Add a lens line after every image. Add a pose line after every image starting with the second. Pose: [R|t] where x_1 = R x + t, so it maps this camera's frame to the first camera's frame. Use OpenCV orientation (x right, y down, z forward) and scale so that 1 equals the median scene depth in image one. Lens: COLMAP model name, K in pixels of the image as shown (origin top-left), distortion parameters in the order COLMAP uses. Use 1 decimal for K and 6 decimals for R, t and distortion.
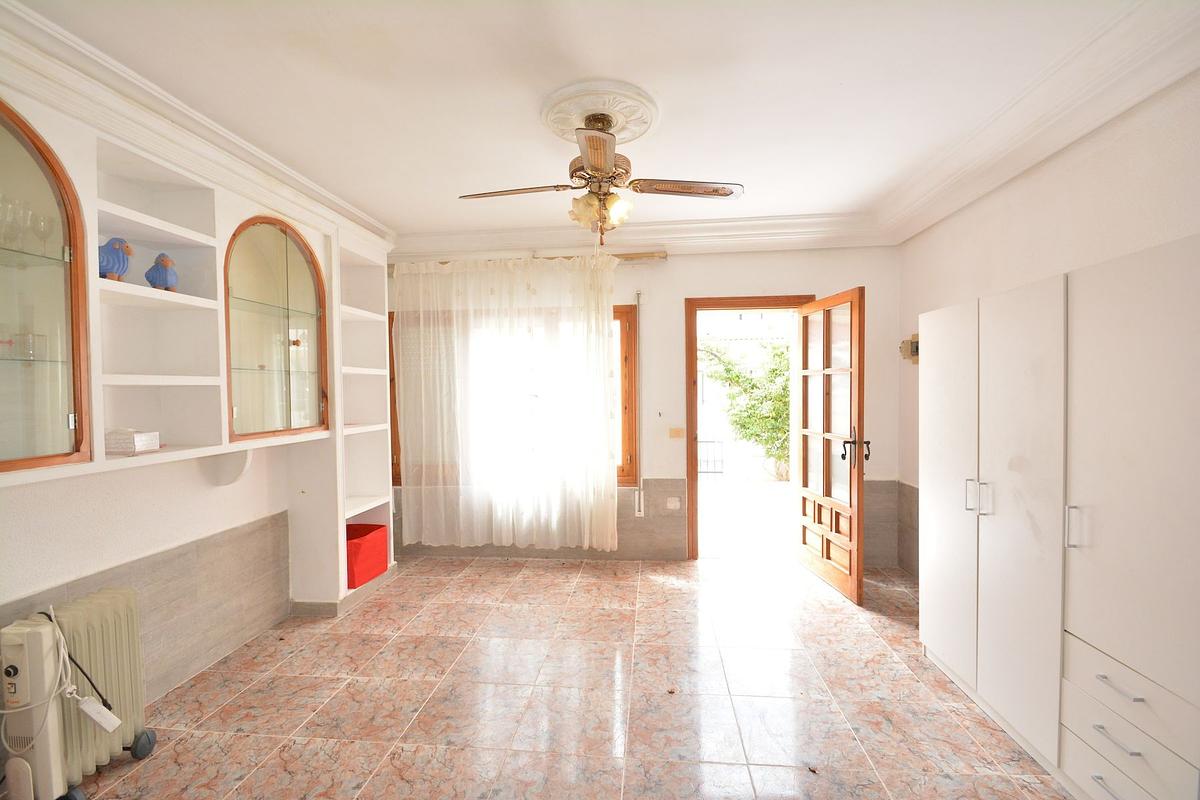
lens RADIAL K [[523.8, 0, 604.7], [0, 523.8, 400.7], [0, 0, 1]] dist [-0.016630, -0.001622]
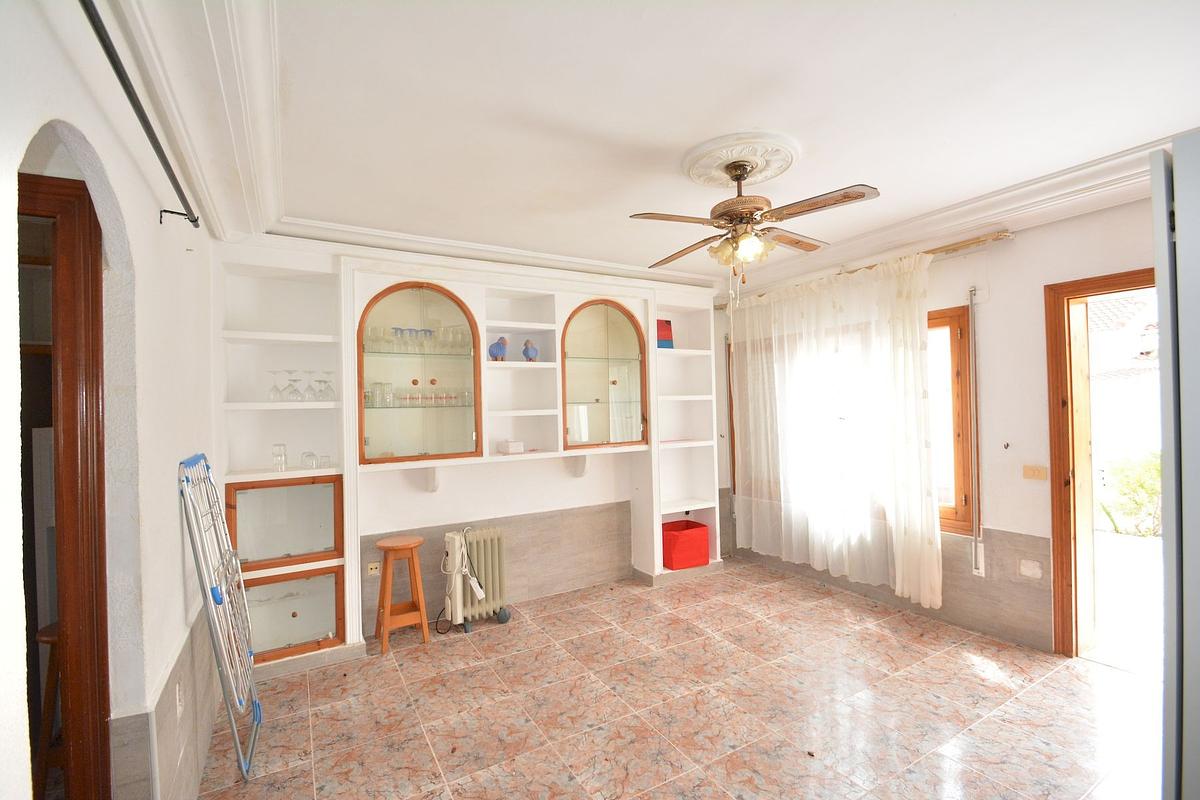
lens RADIAL K [[523.8, 0, 603.5], [0, 523.8, 397.4], [0, 0, 1]] dist [-0.016630, -0.001622]
pose [[0.578277, -0.015931, -0.815685, 0.394641], [0.001063, 0.999823, -0.018774, -0.030853], [0.815840, 0.009989, 0.578191, 0.102297]]
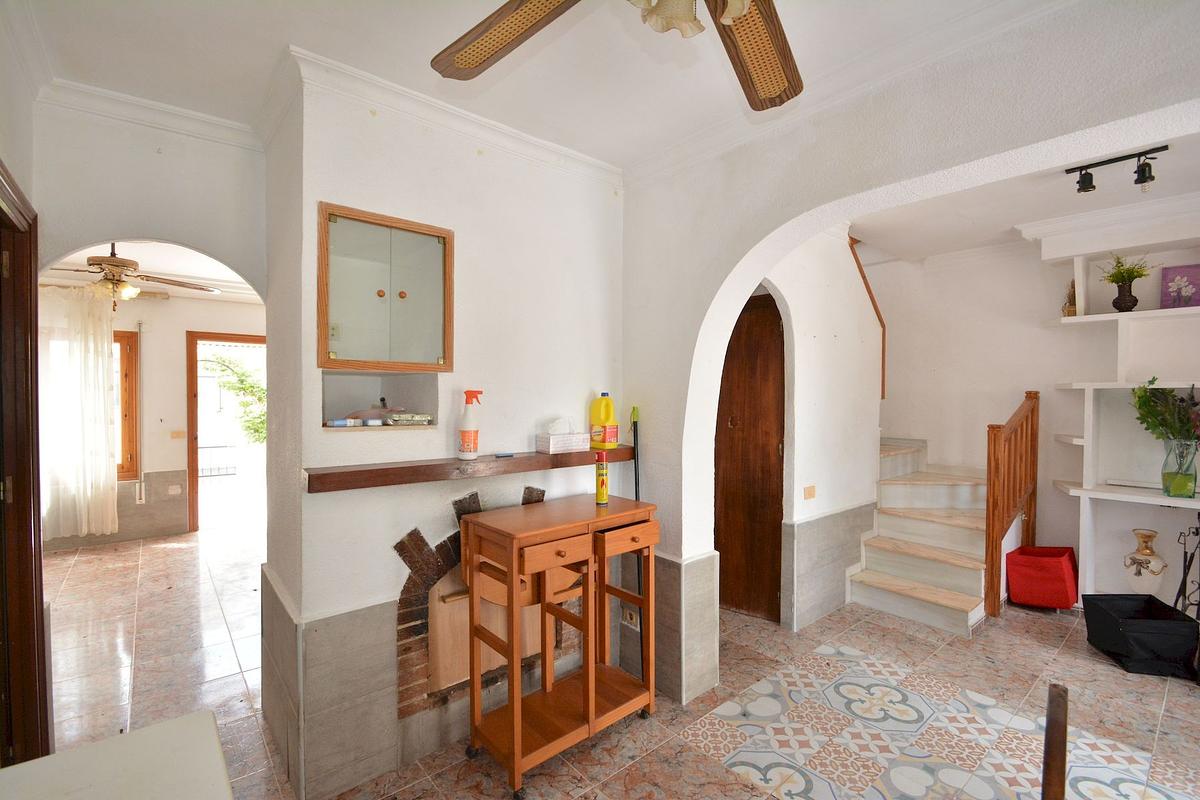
lens RADIAL K [[523.8, 0, 595.2], [0, 523.8, 400.5], [0, 0, 1]] dist [-0.016630, -0.001622]
pose [[0.697173, 0.004205, 0.716890, -0.061980], [0.005082, 0.999929, -0.010807, -0.003158], [-0.716885, 0.011177, 0.697102, -0.644250]]
